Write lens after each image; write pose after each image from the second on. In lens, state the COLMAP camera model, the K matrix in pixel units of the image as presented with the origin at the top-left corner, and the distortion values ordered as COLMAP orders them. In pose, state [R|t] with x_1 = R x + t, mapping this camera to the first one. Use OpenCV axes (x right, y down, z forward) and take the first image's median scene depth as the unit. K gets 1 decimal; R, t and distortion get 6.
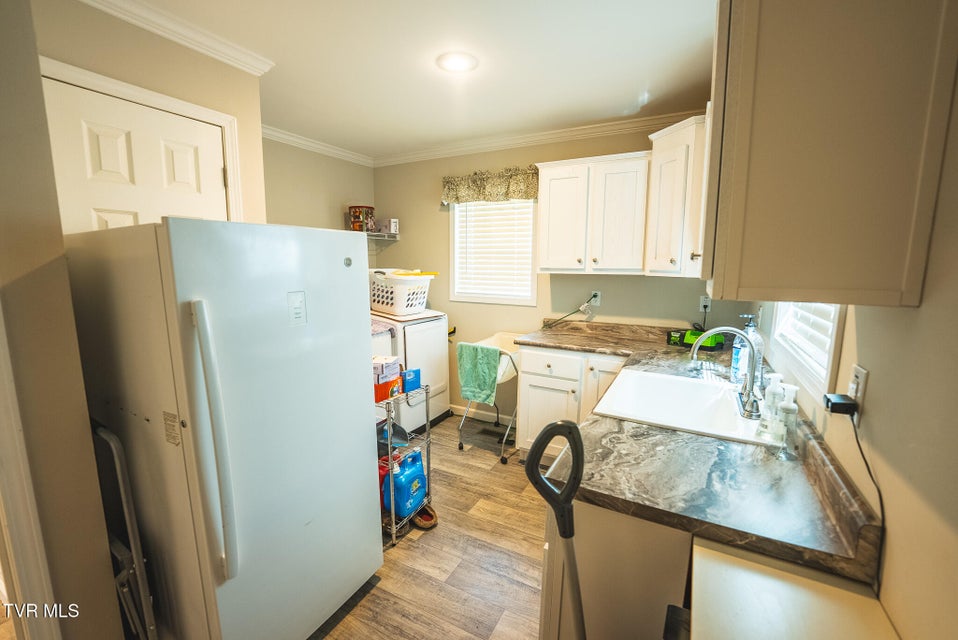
lens RADIAL K [[395.8, 0, 479.0], [0, 395.8, 320.0], [0, 0, 1]] dist [-0.023033, 0.000182]
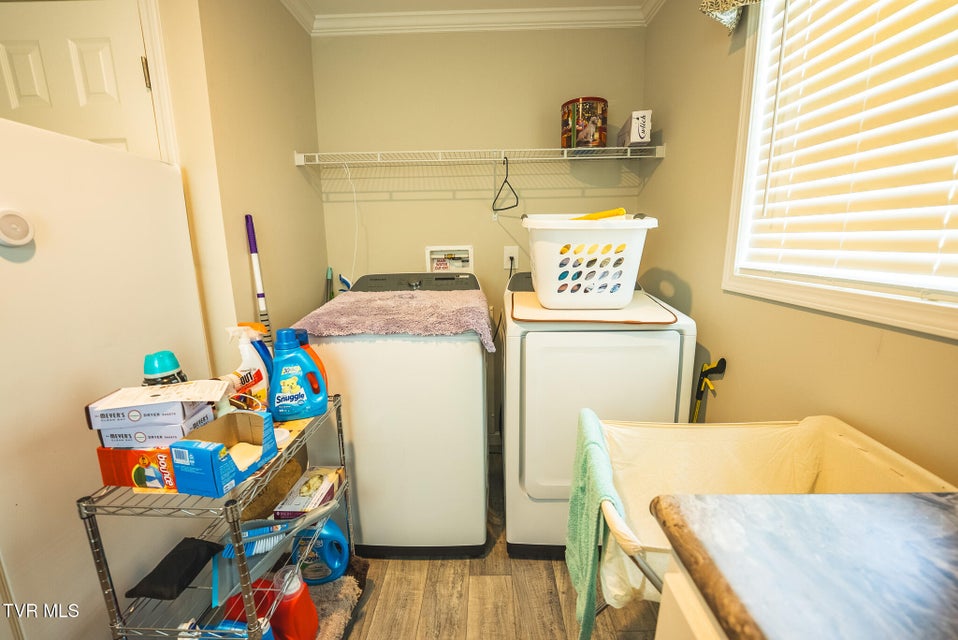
lens RADIAL K [[395.8, 0, 479.0], [0, 395.8, 320.0], [0, 0, 1]] dist [-0.023033, 0.000182]
pose [[0.464878, 0.159354, -0.870916, 0.168506], [-0.113894, 0.986260, 0.119664, -0.042579], [0.878019, 0.043563, 0.476640, 0.678254]]
